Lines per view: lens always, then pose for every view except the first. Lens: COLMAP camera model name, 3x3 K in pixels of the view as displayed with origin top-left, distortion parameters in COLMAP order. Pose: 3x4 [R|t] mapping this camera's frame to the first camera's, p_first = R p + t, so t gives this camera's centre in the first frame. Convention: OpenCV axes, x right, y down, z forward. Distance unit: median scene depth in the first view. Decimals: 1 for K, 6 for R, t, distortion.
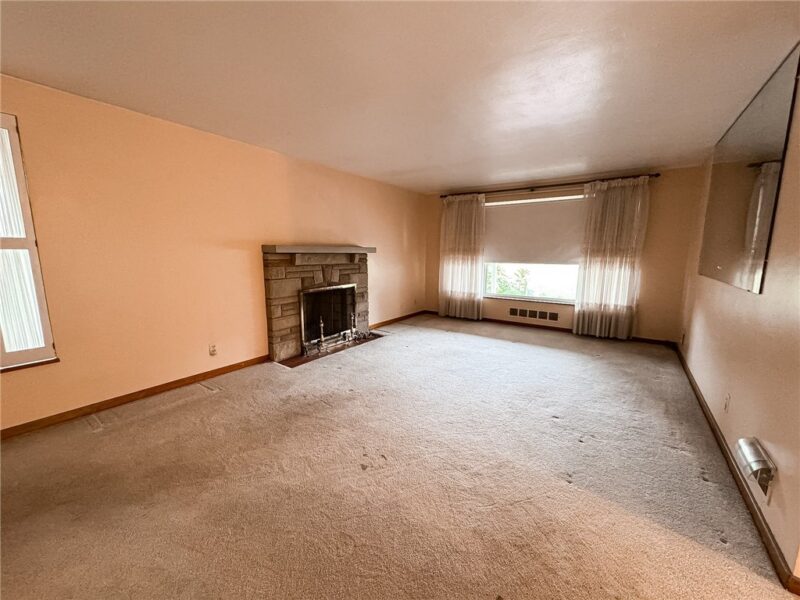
lens RADIAL K [[322.8, 0, 398.3], [0, 322.8, 298.6], [0, 0, 1]] dist [0.001859, 0.000507]
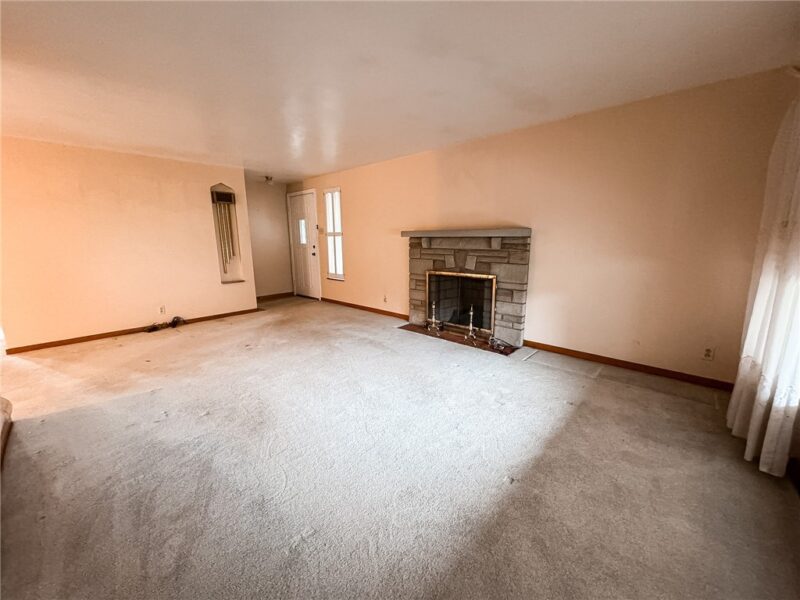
lens RADIAL K [[322.8, 0, 401.8], [0, 322.8, 297.2], [0, 0, 1]] dist [0.001859, 0.000507]
pose [[-0.132701, 0.181041, -0.974482, 0.705880], [-0.130959, 0.971354, 0.198294, -0.125965], [0.982466, 0.153931, -0.105190, 0.896390]]
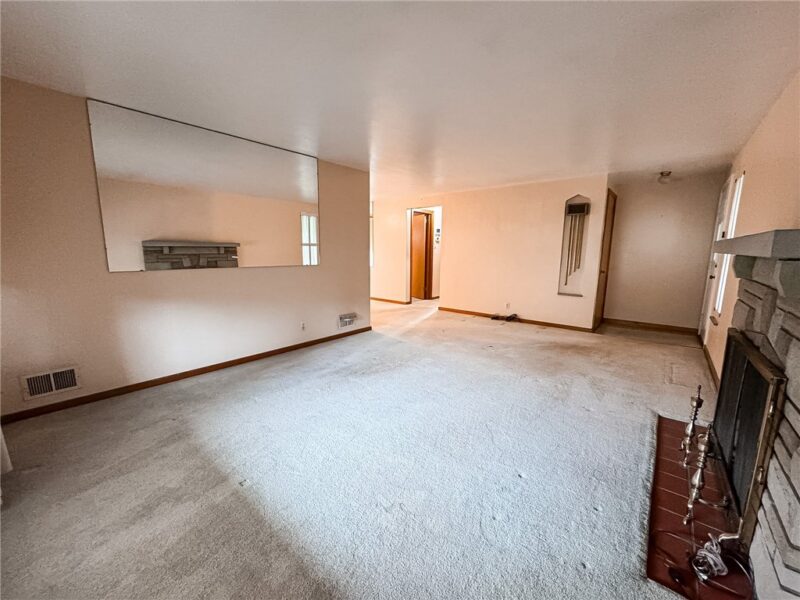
lens RADIAL K [[322.8, 0, 398.8], [0, 322.8, 301.0], [0, 0, 1]] dist [0.001859, 0.000507]
pose [[-0.997307, -0.027062, 0.068165, 0.158643], [-0.005456, 0.954231, 0.299022, -0.184085], [-0.073137, 0.297845, -0.951808, 1.295885]]
